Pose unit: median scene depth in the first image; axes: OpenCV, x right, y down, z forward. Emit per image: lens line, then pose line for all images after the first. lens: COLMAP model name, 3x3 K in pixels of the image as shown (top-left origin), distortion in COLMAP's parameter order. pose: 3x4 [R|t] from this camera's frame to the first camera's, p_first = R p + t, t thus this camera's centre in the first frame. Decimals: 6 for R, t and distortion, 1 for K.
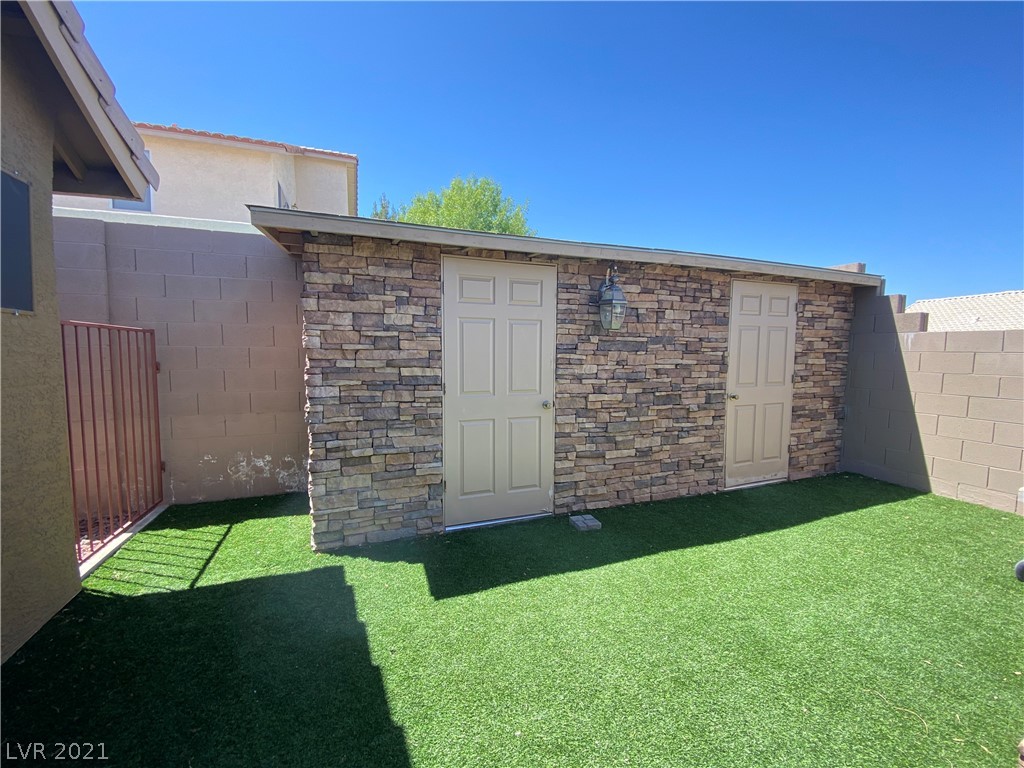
lens RADIAL K [[417.0, 0, 514.4], [0, 417.0, 382.5], [0, 0, 1]] dist [0.001452, 0.000003]
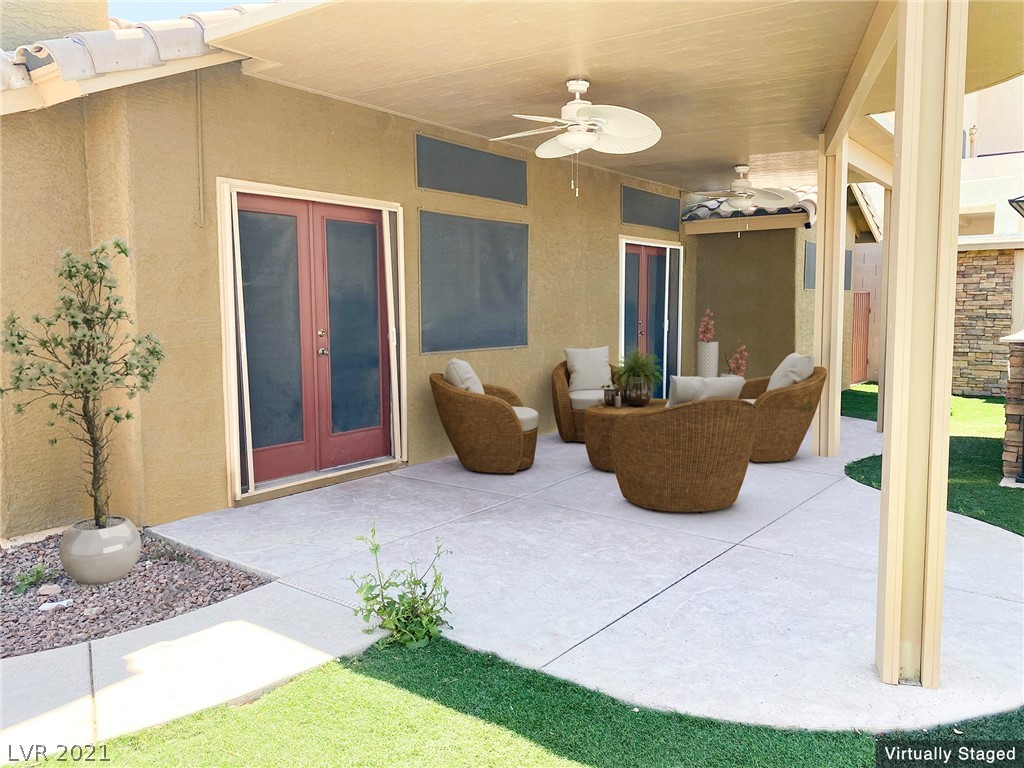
lens RADIAL K [[786.2, 0, 514.2], [0, 786.2, 382.2], [0, 0, 1]] dist [0.032561, -0.019584]
pose [[0.531812, 0.073197, -0.843693, 1.765306], [-0.048182, 0.997259, 0.056149, 0.209291], [0.845491, 0.010790, 0.533881, -2.963187]]
